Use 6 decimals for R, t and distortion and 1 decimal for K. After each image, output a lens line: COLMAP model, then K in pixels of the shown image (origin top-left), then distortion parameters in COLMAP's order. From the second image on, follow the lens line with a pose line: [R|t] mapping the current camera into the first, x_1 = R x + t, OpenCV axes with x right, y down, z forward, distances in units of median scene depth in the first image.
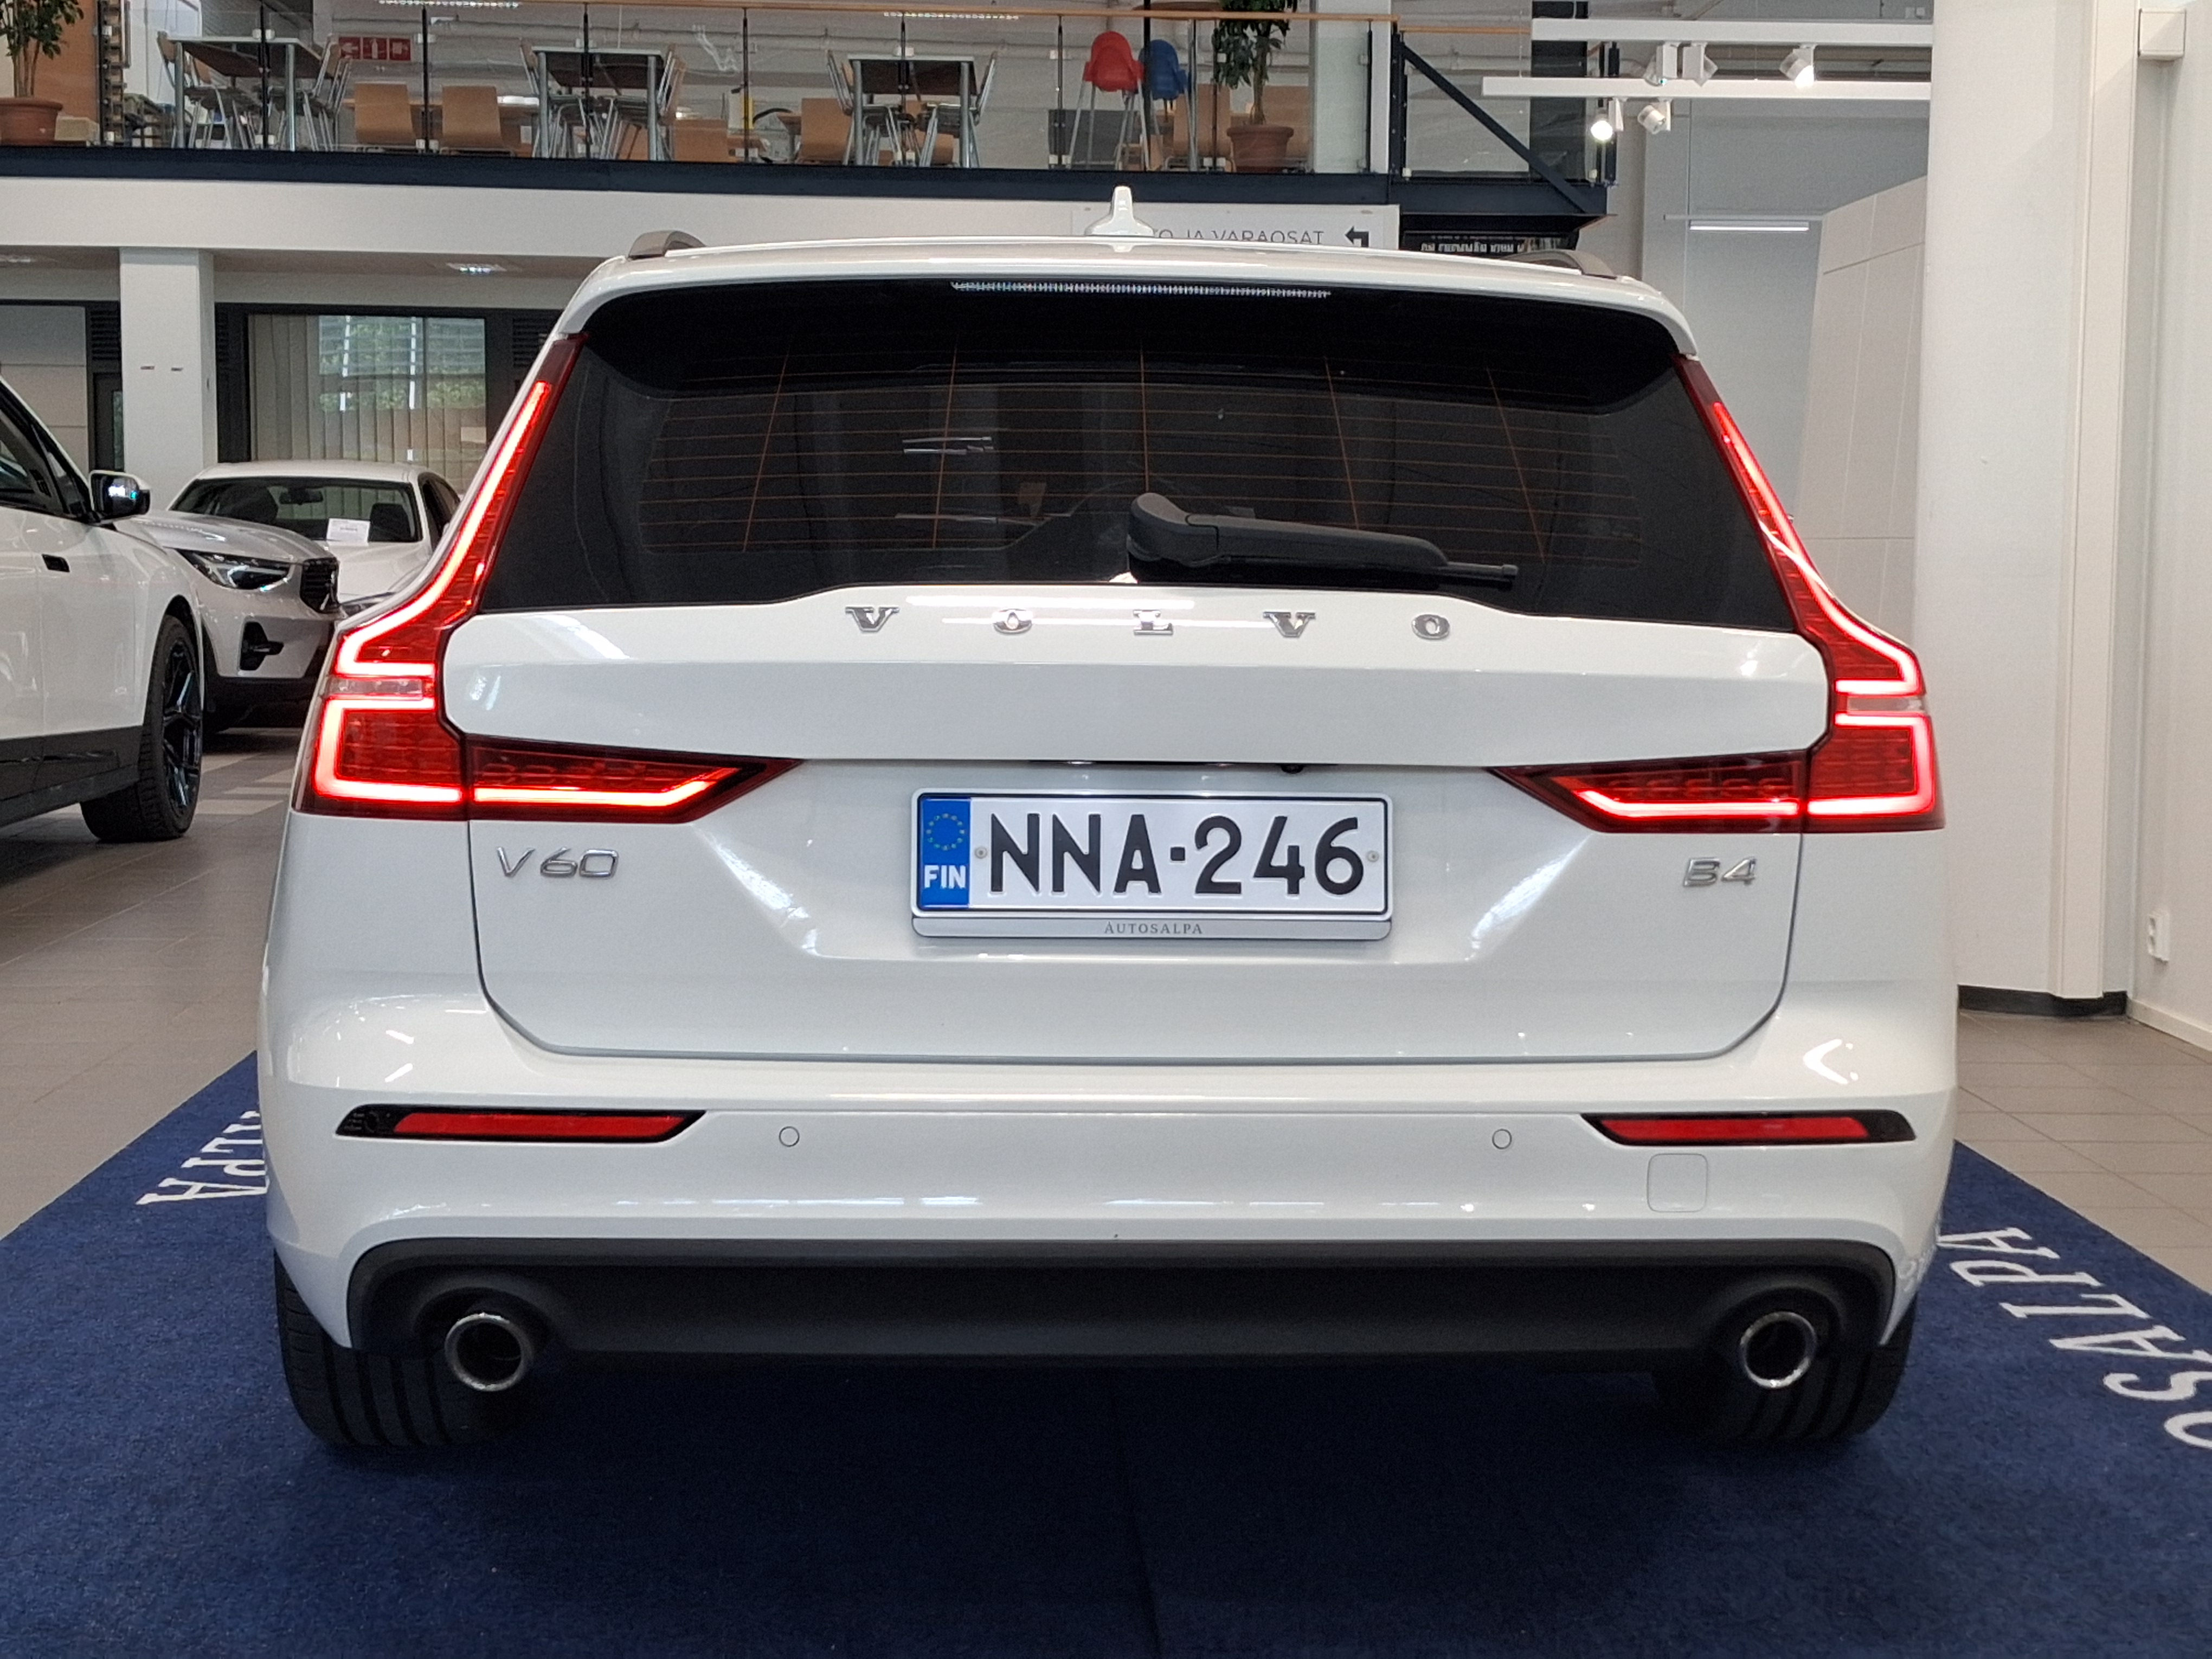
lens RADIAL K [[3568.1, 0, 1106.0], [0, 3568.1, 829.5], [0, 0, 1]] dist [0.036130, -0.010525]
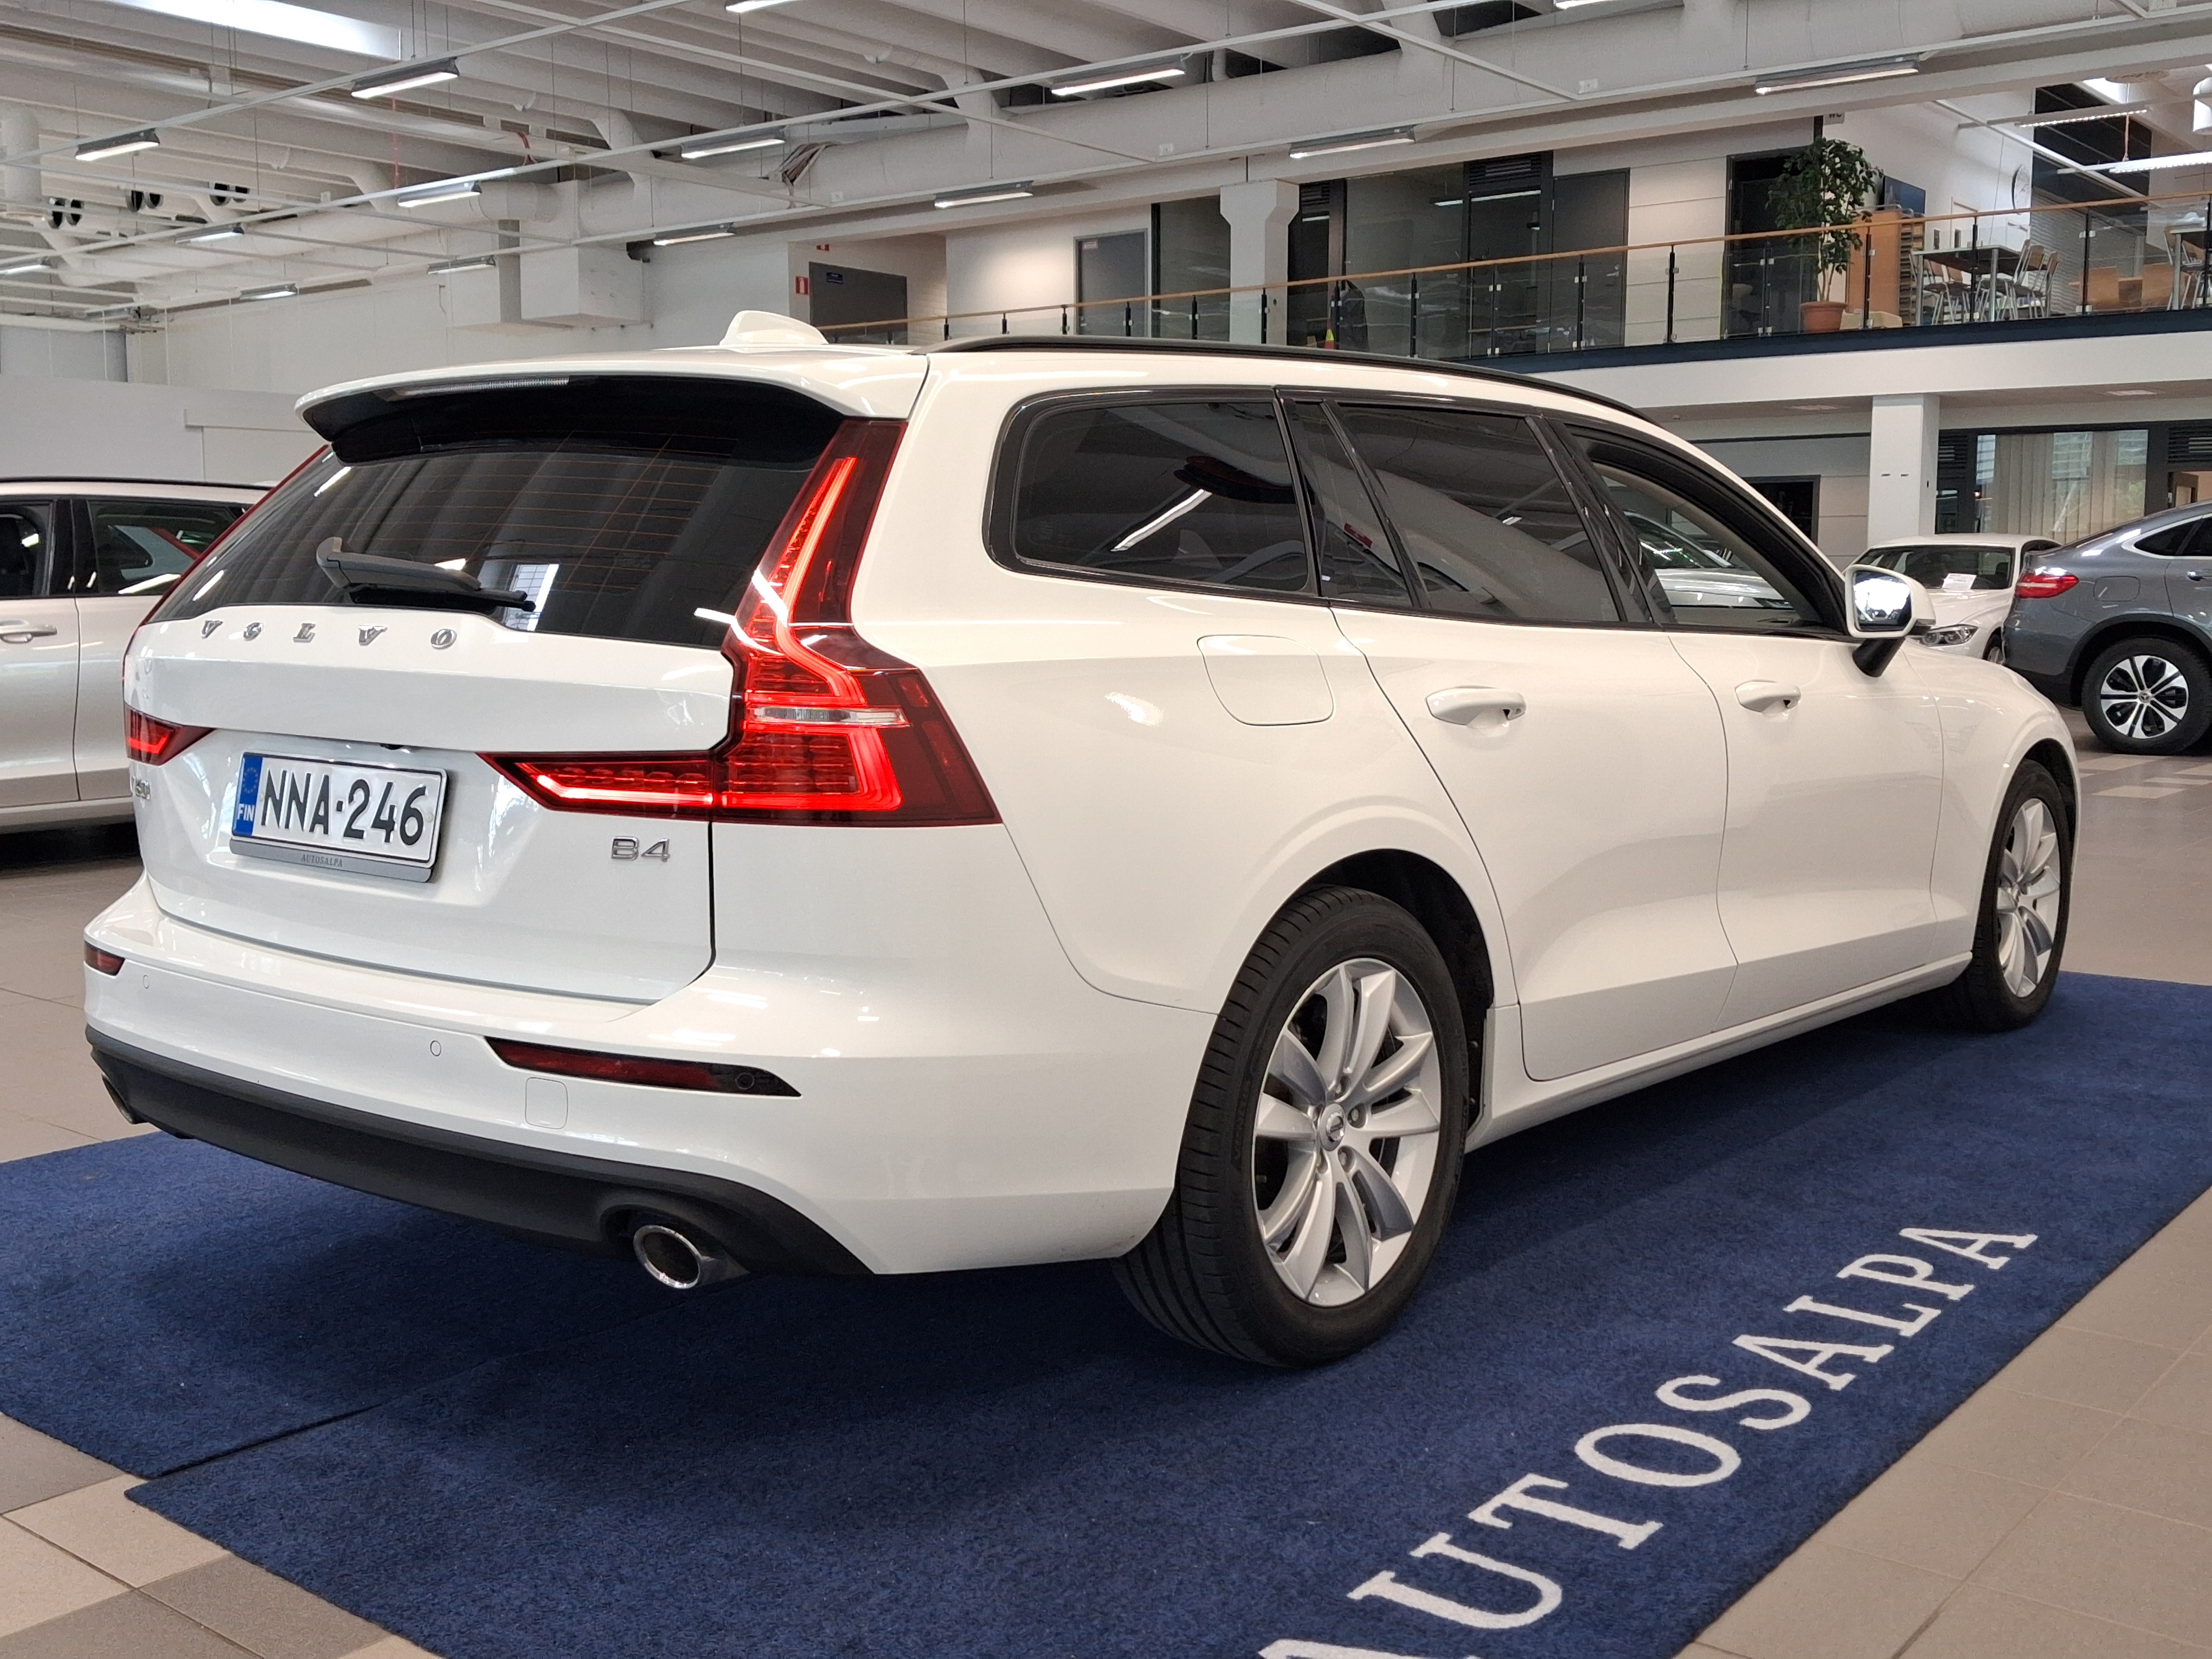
lens RADIAL K [[2209.3, 0, 1106.0], [0, 2209.3, 829.5], [0, 0, 1]] dist [0.004824, -0.004609]
pose [[0.748004, 0.065247, -0.660479, 0.777173], [-0.047946, 0.997868, 0.044277, -0.034750], [0.661960, -0.001452, 0.749538, 0.561036]]
